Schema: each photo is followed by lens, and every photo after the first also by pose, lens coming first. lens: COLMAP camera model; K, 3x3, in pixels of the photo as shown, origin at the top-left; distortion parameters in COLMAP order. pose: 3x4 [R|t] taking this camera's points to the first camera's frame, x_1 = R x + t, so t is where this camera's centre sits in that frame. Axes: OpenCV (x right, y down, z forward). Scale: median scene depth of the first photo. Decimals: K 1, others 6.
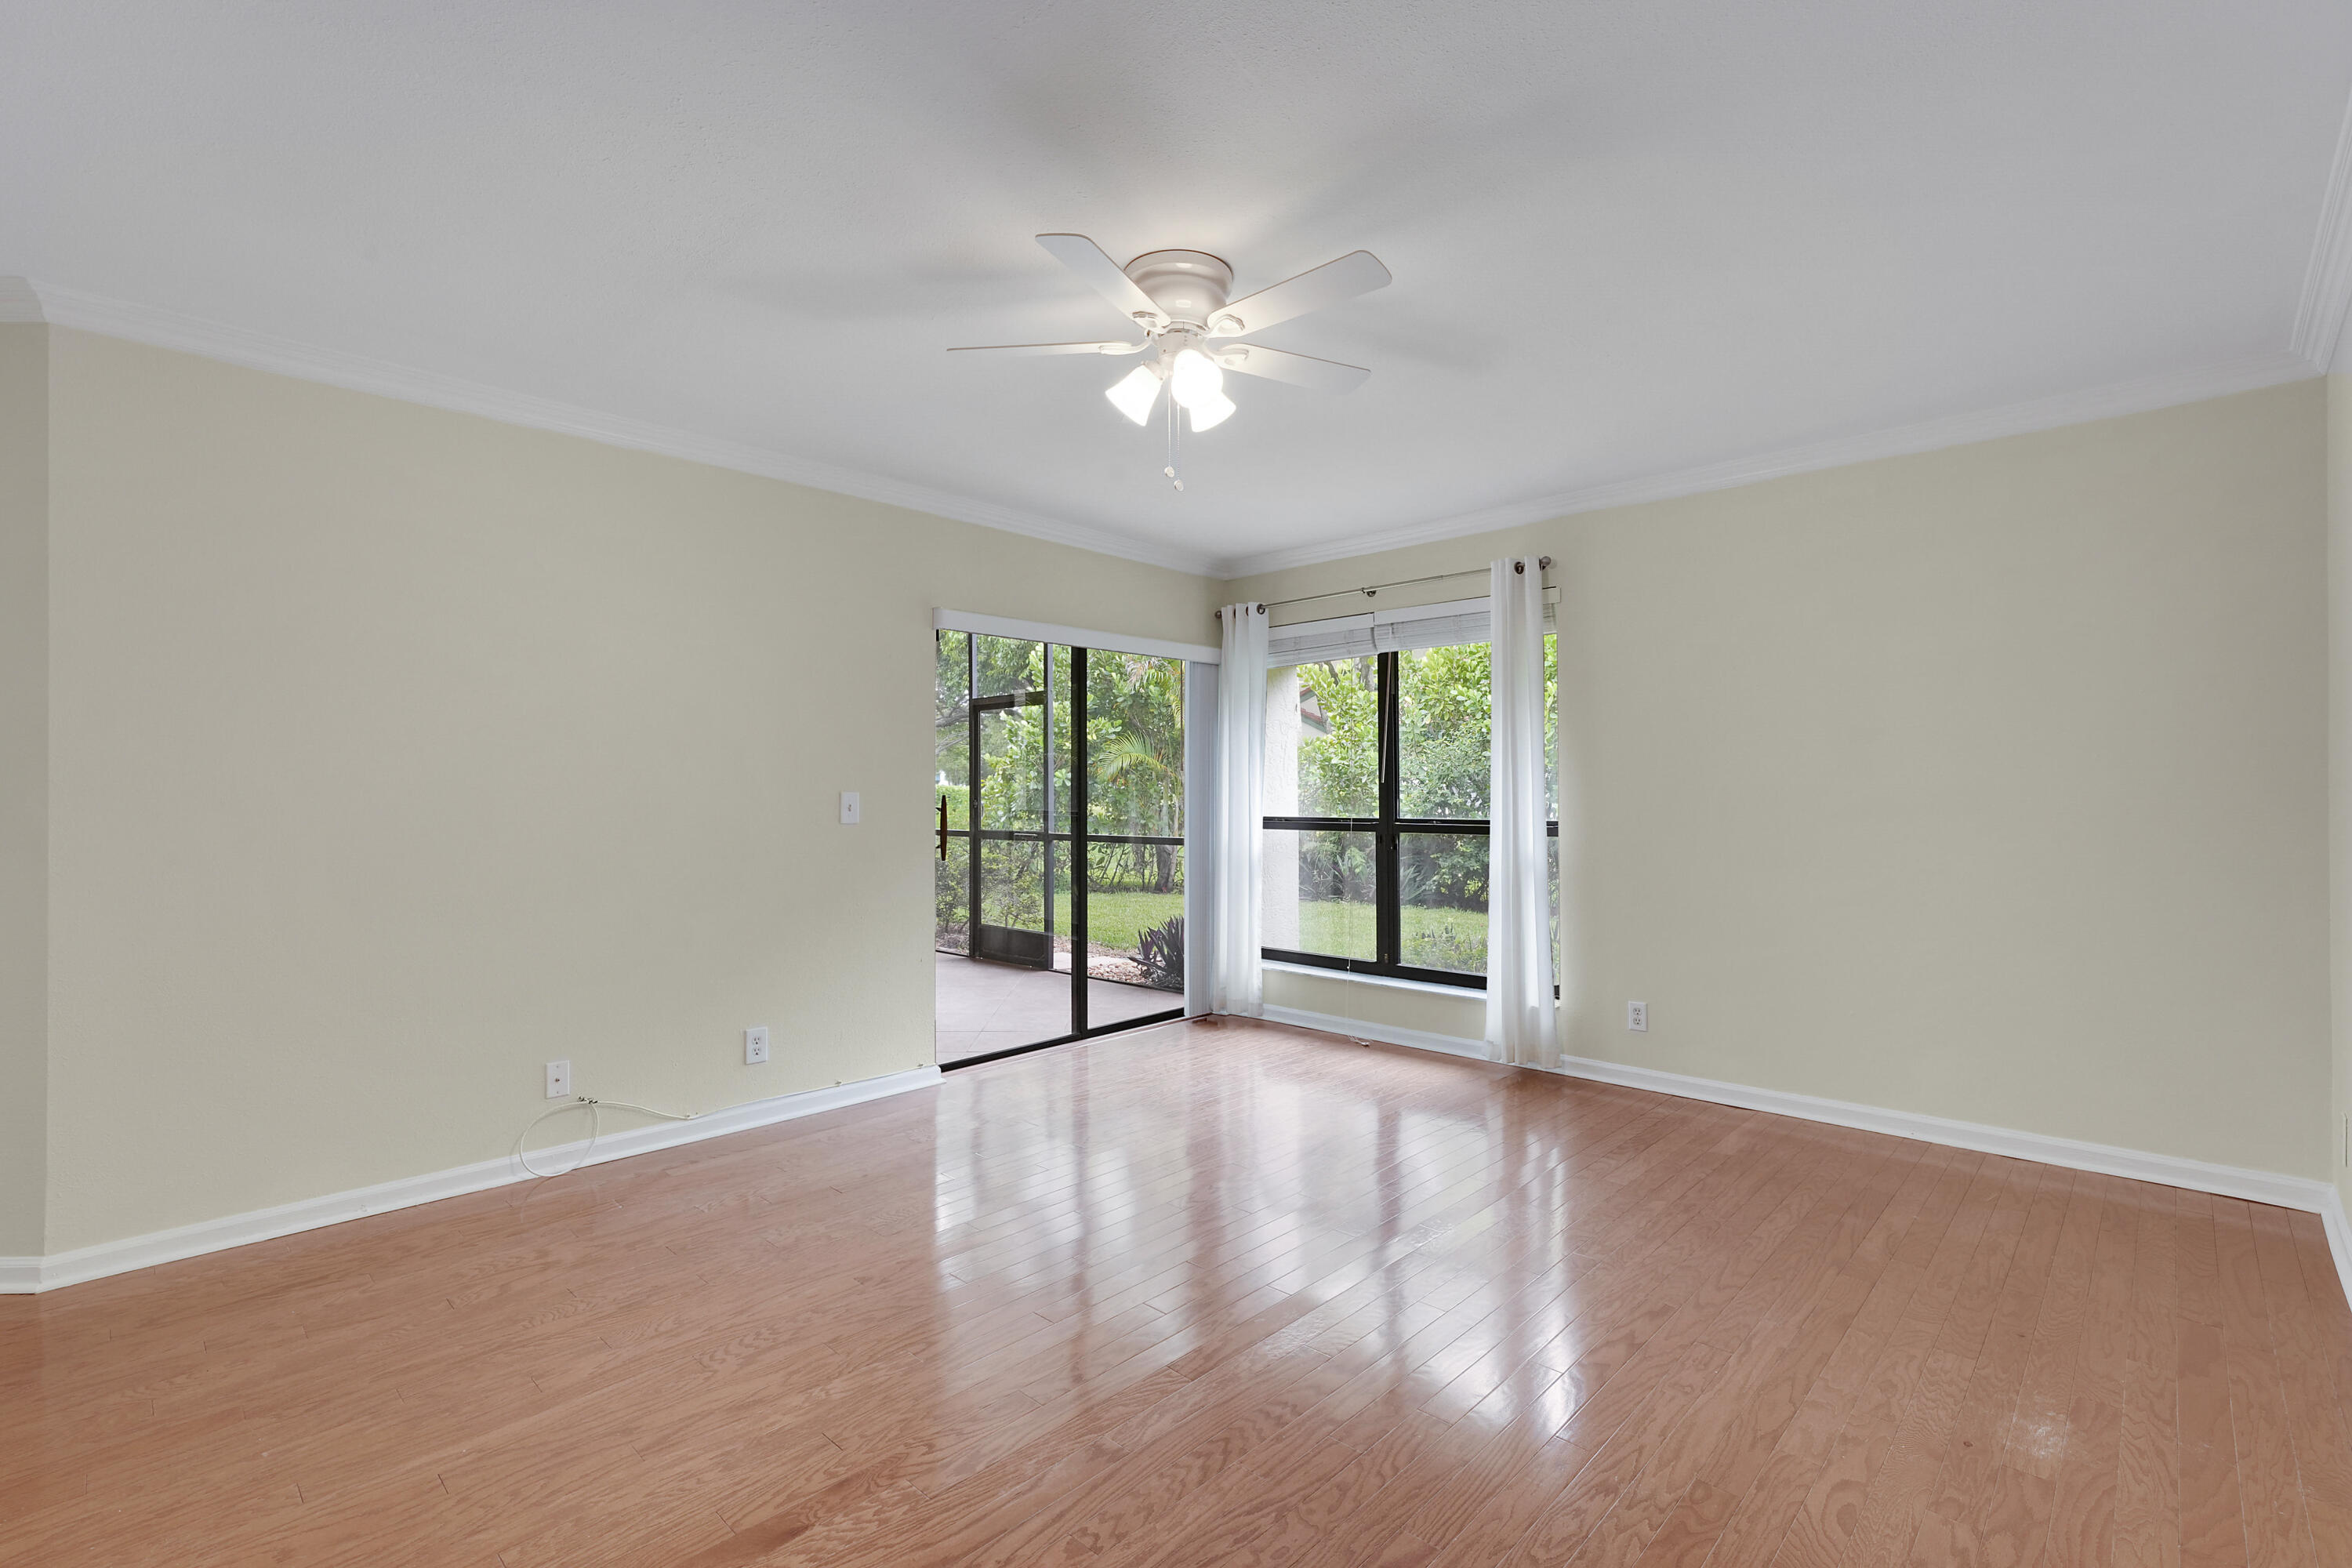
lens RADIAL K [[1046.1, 0, 1176.0], [0, 1046.1, 784.0], [0, 0, 1]] dist [-0.002020, -0.000494]
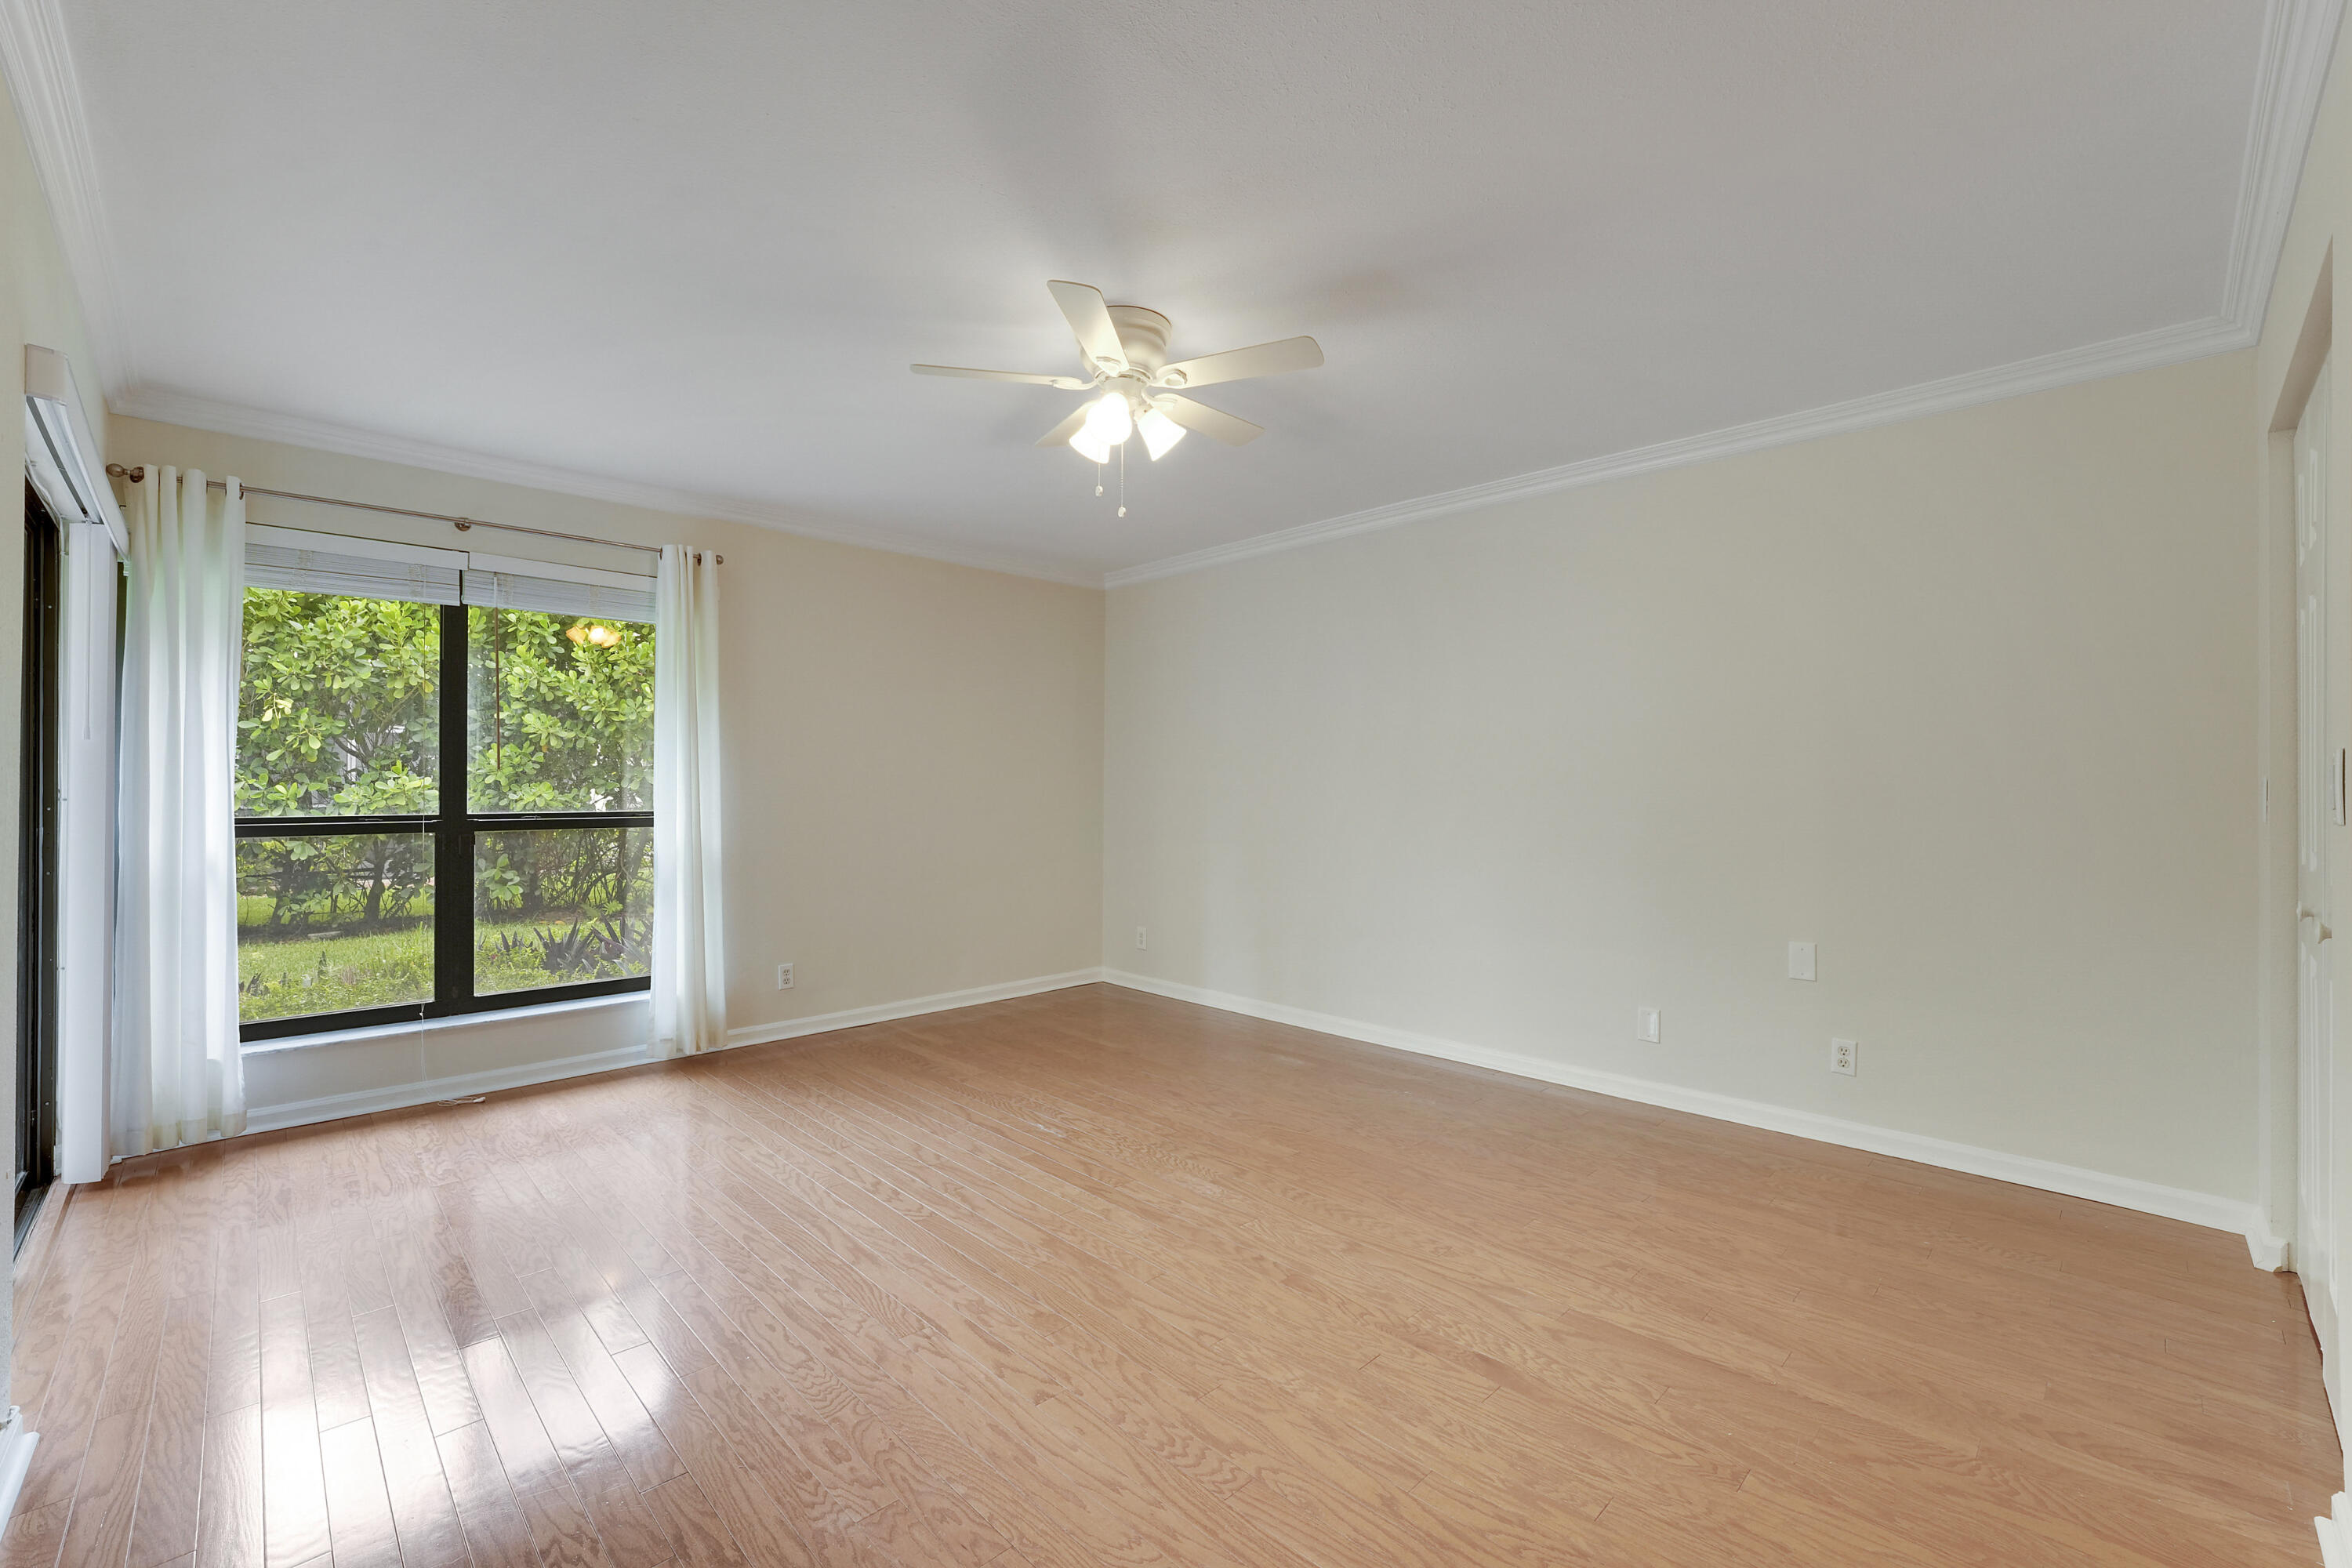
lens RADIAL K [[974.2, 0, 1176.0], [0, 974.2, 784.0], [0, 0, 1]] dist [-0.000024, -0.000013]
pose [[0.049701, 0.003286, 0.998759, -0.560670], [-0.009822, 0.999948, -0.002801, 0.007146], [-0.998716, -0.009670, 0.049731, 0.472069]]
